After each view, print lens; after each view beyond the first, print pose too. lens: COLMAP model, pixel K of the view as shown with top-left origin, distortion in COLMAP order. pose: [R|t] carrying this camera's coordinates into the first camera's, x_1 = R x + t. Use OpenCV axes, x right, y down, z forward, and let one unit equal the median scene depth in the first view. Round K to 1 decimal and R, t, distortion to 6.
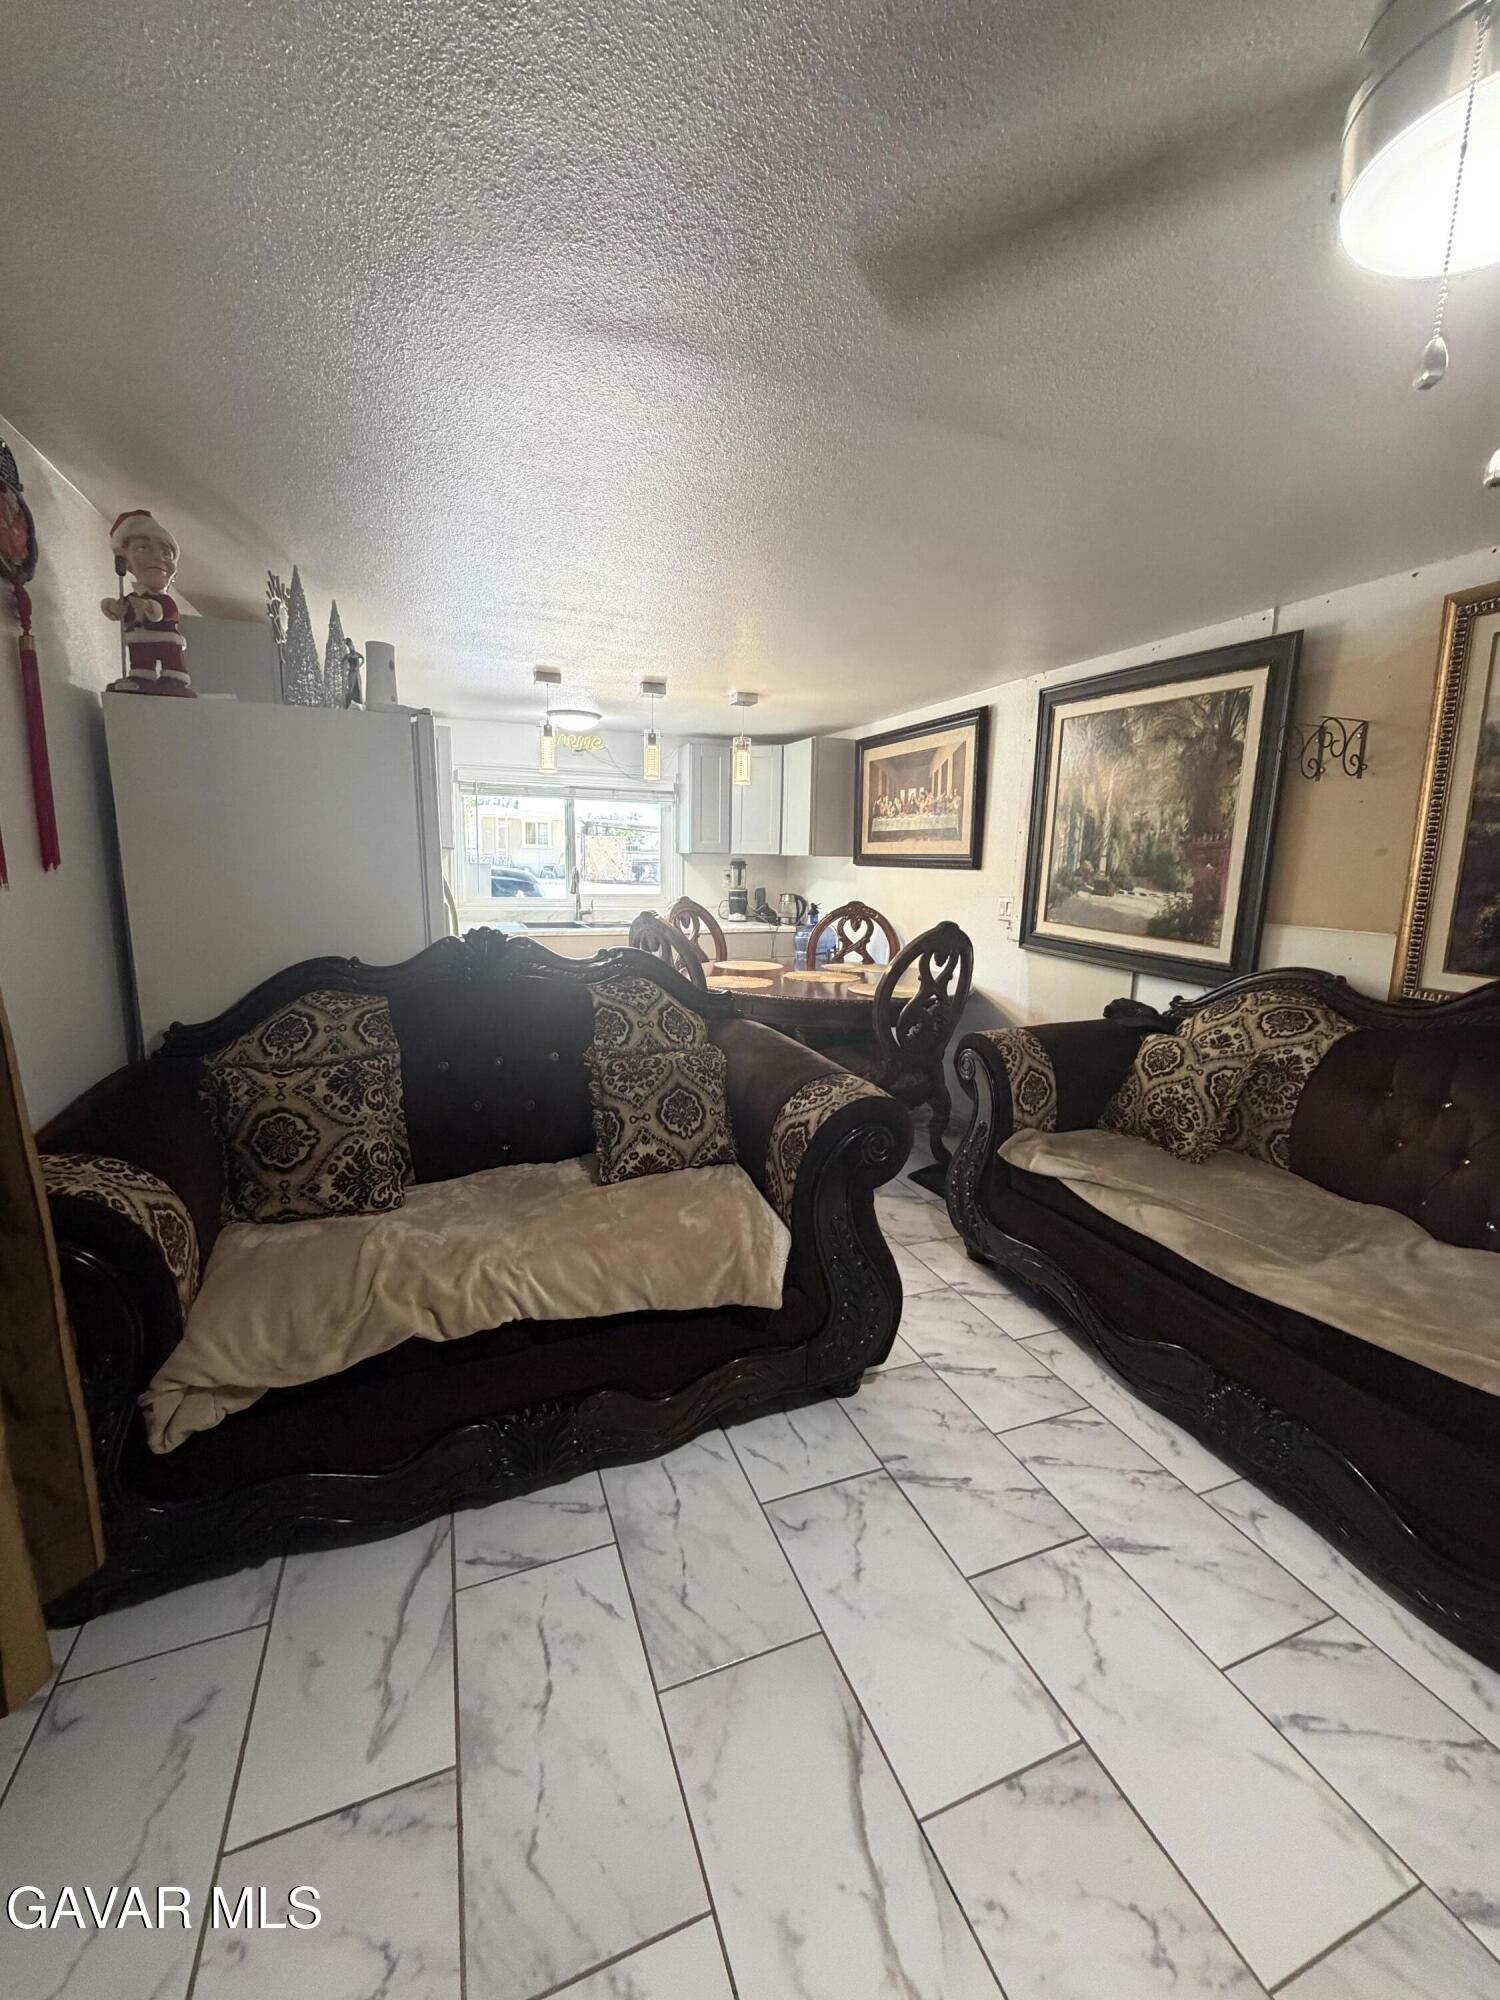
lens RADIAL K [[800.7, 0, 749.9], [0, 800.7, 985.7], [0, 0, 1]] dist [0.002719, -0.000012]
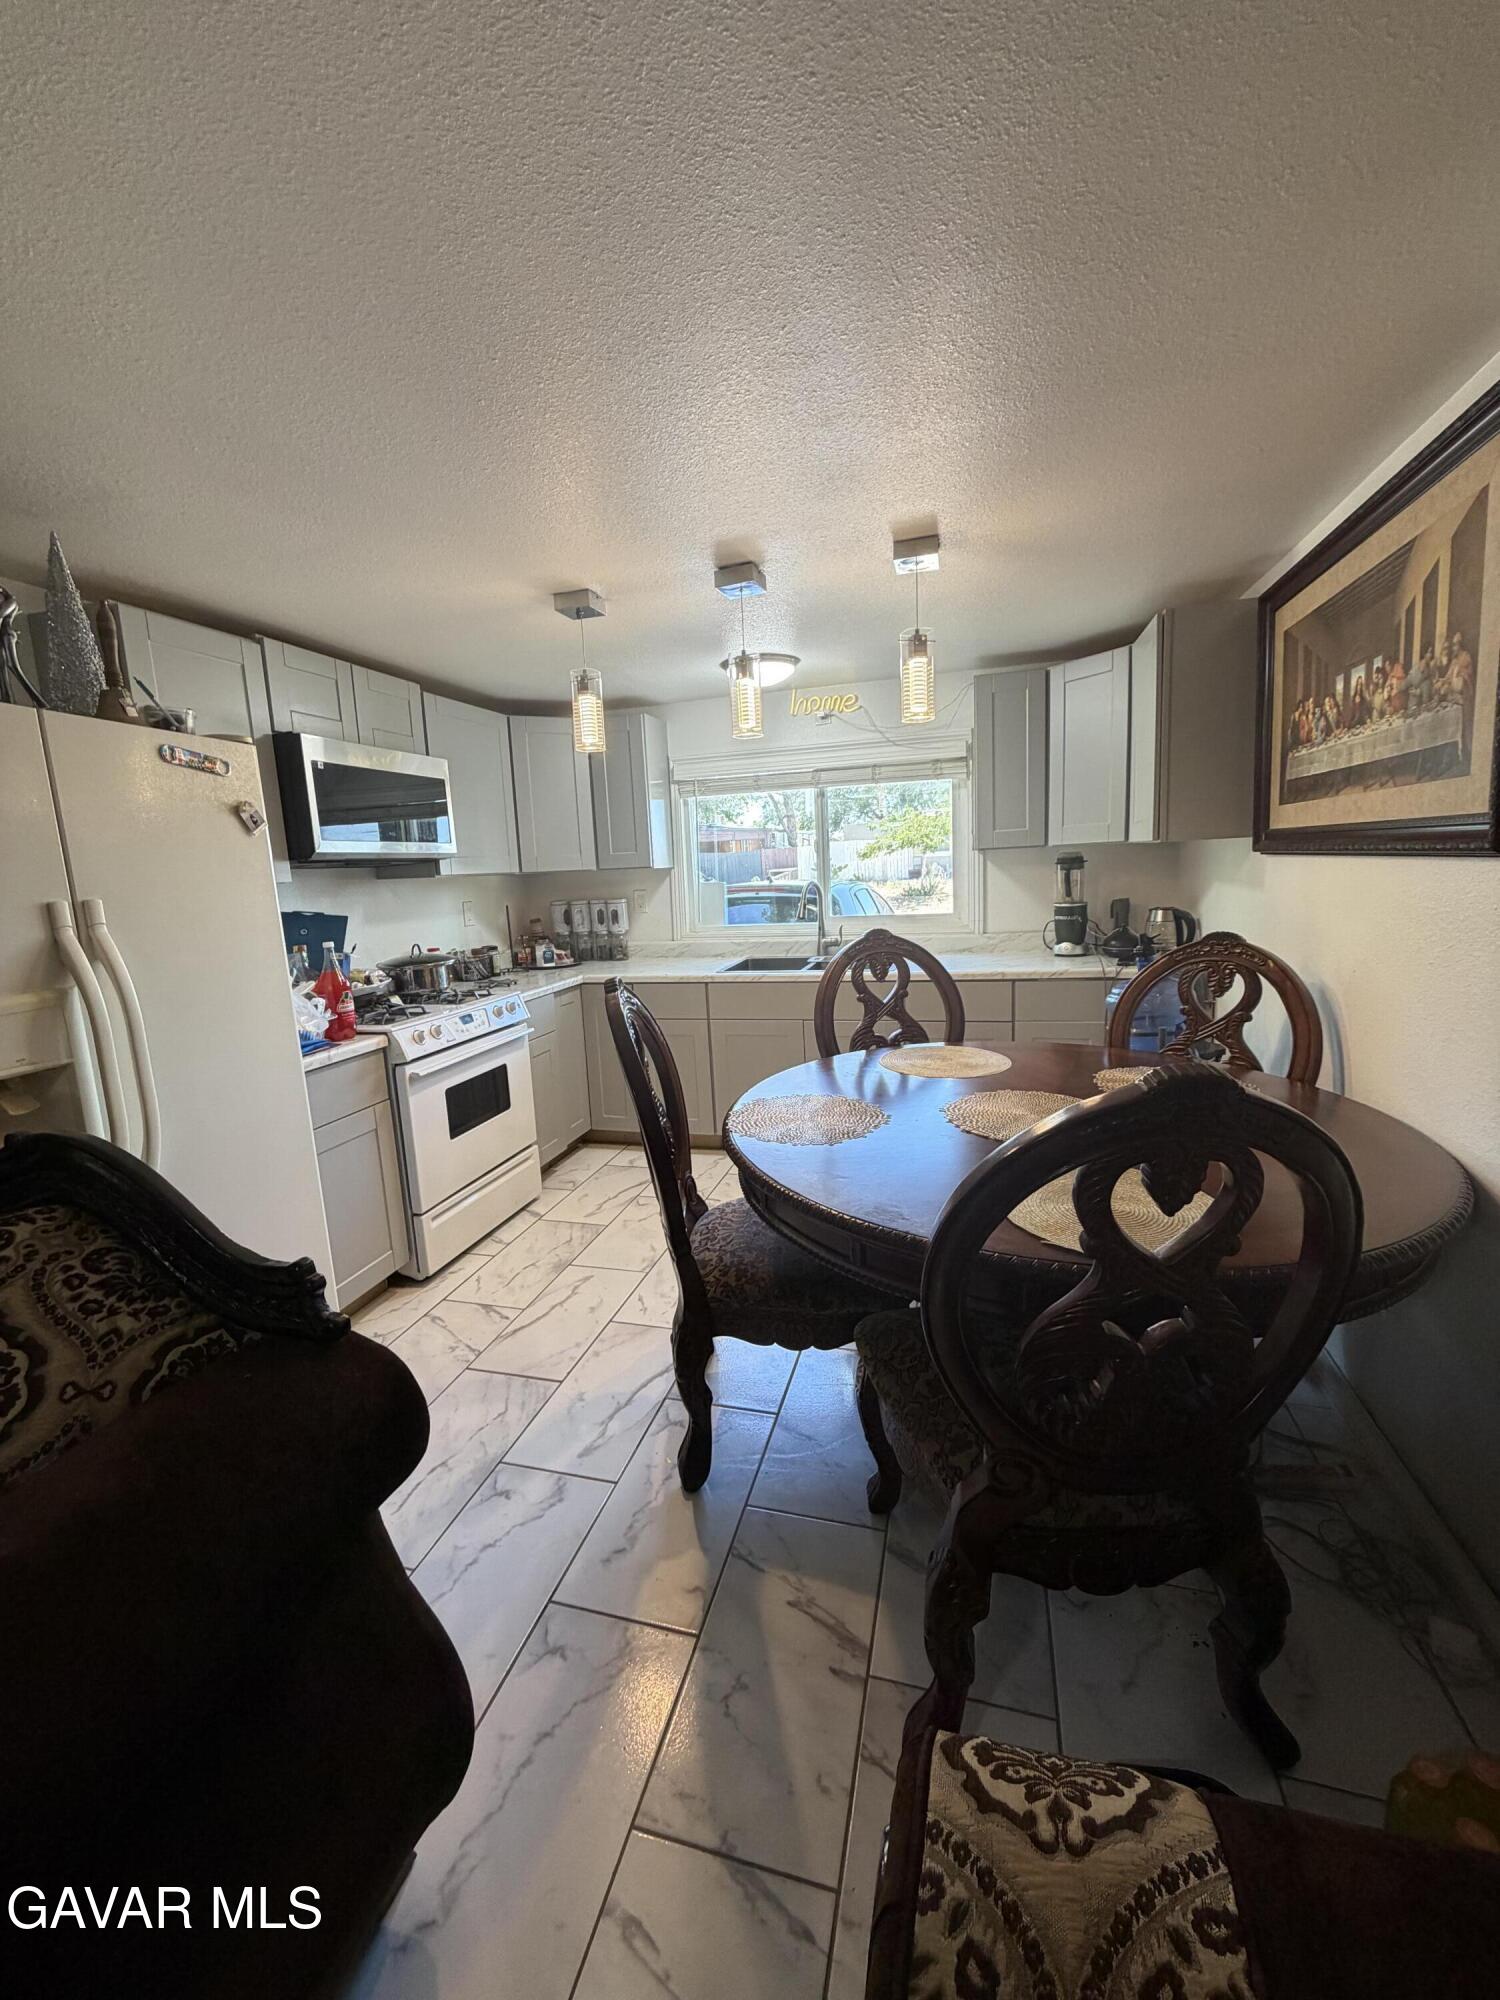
lens RADIAL K [[800.7, 0, 749.9], [0, 800.7, 985.7], [0, 0, 1]] dist [0.002719, -0.000012]
pose [[0.797601, 0.032836, -0.602291, 0.403644], [-0.030668, 0.999433, 0.013874, -0.148143], [0.602406, 0.007406, 0.798156, 0.931802]]
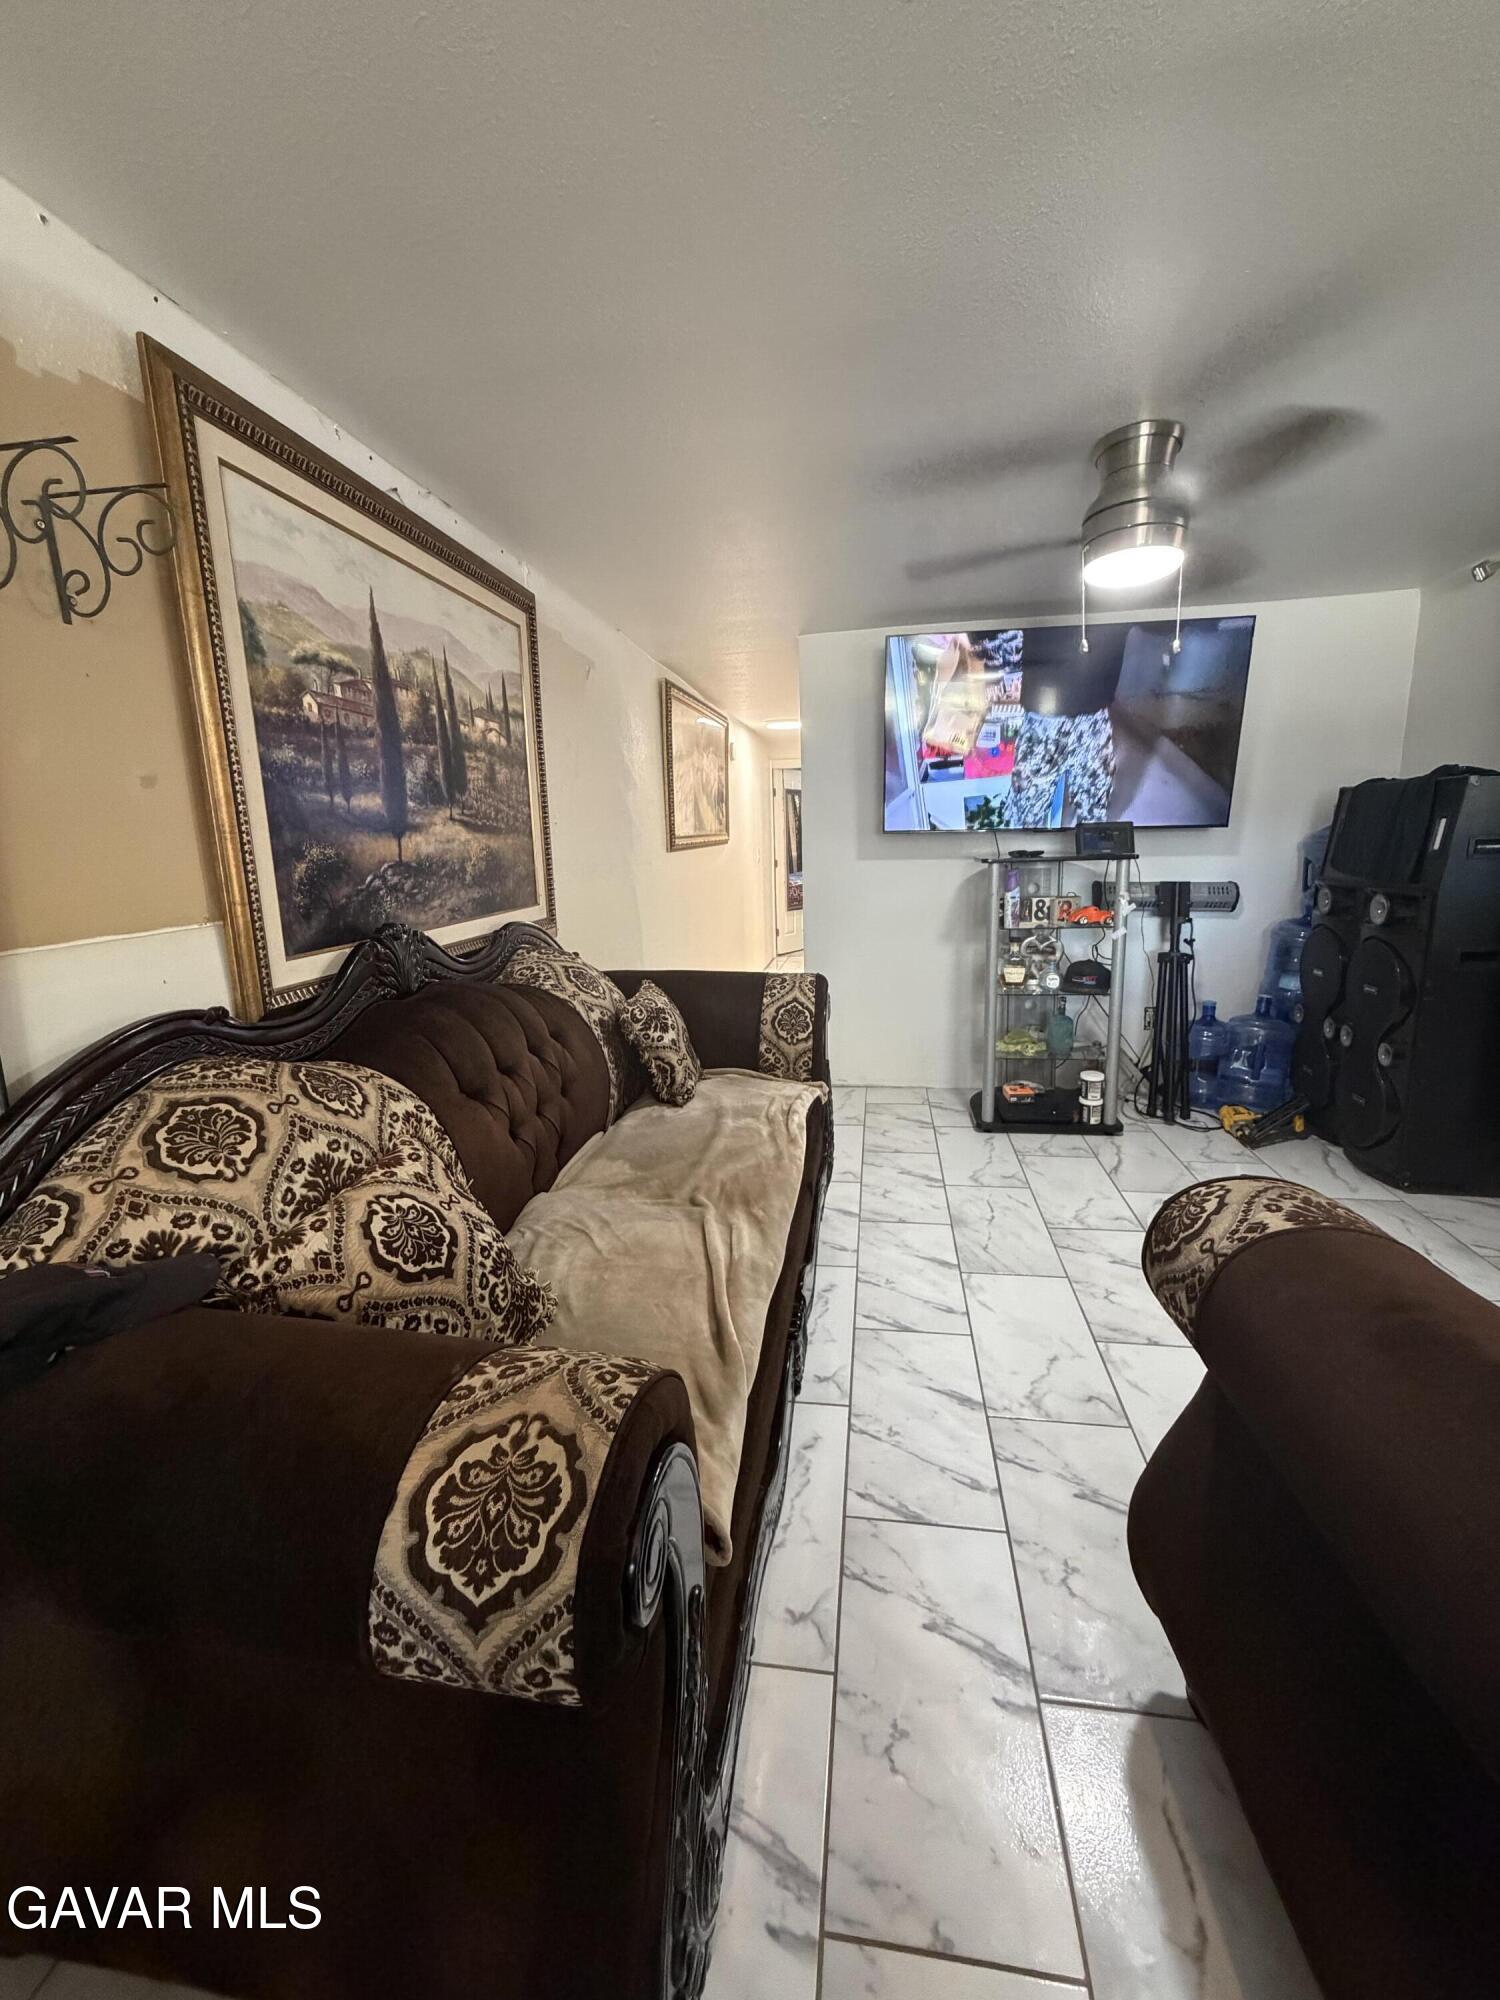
lens RADIAL K [[800.7, 0, 749.9], [0, 800.7, 985.7], [0, 0, 1]] dist [0.002719, -0.000012]
pose [[-0.865586, -0.094896, 0.491686, 0.154040], [0.086700, 0.938651, 0.333791, -0.184959], [-0.493197, 0.331554, -0.804256, 1.294850]]
